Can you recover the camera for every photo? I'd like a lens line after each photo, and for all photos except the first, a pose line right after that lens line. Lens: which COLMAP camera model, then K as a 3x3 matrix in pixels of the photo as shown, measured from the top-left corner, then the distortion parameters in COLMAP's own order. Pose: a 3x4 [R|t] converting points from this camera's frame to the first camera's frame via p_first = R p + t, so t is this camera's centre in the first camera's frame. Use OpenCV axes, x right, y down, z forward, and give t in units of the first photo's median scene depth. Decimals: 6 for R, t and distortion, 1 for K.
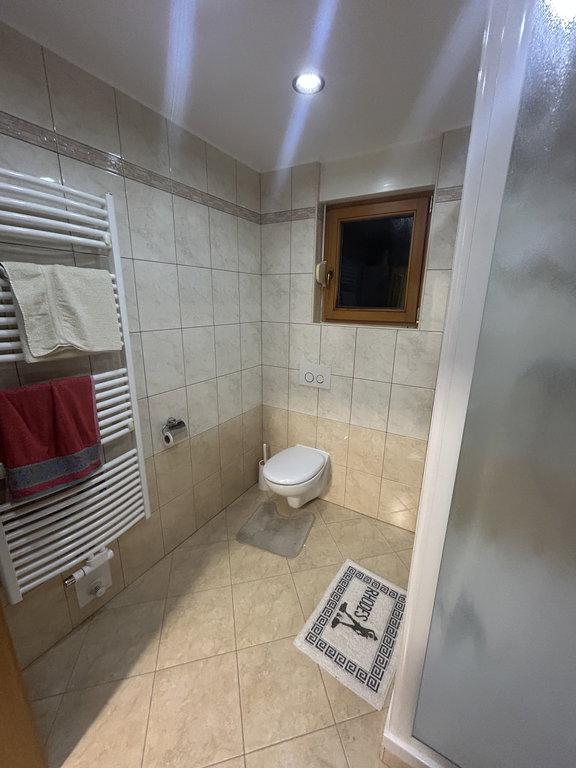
lens RADIAL K [[310.2, 0, 289.8], [0, 310.2, 383.3], [0, 0, 1]] dist [-0.000592, 0.000724]
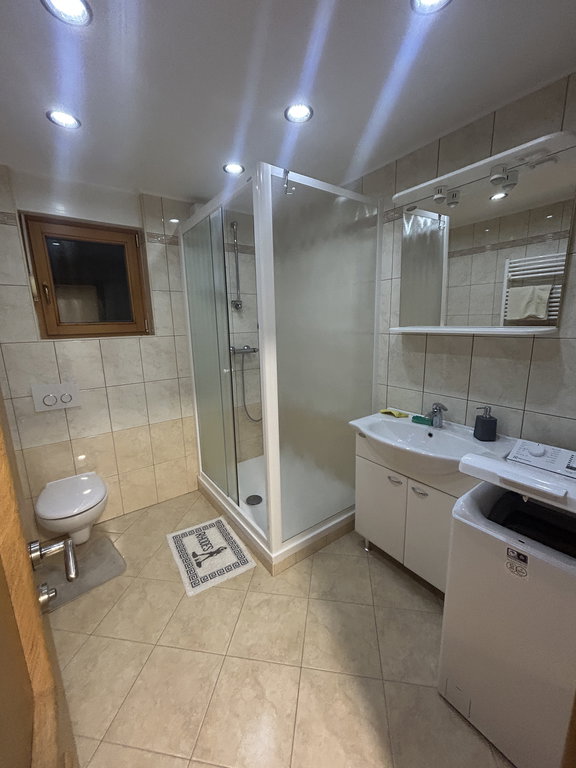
lens RADIAL K [[310.2, 0, 293.9], [0, 310.2, 382.7], [0, 0, 1]] dist [-0.000592, 0.000724]
pose [[0.383572, -0.210602, 0.899177, -0.605601], [0.262765, 0.958296, 0.112357, 0.021043], [-0.885340, 0.193175, 0.422914, -0.015849]]
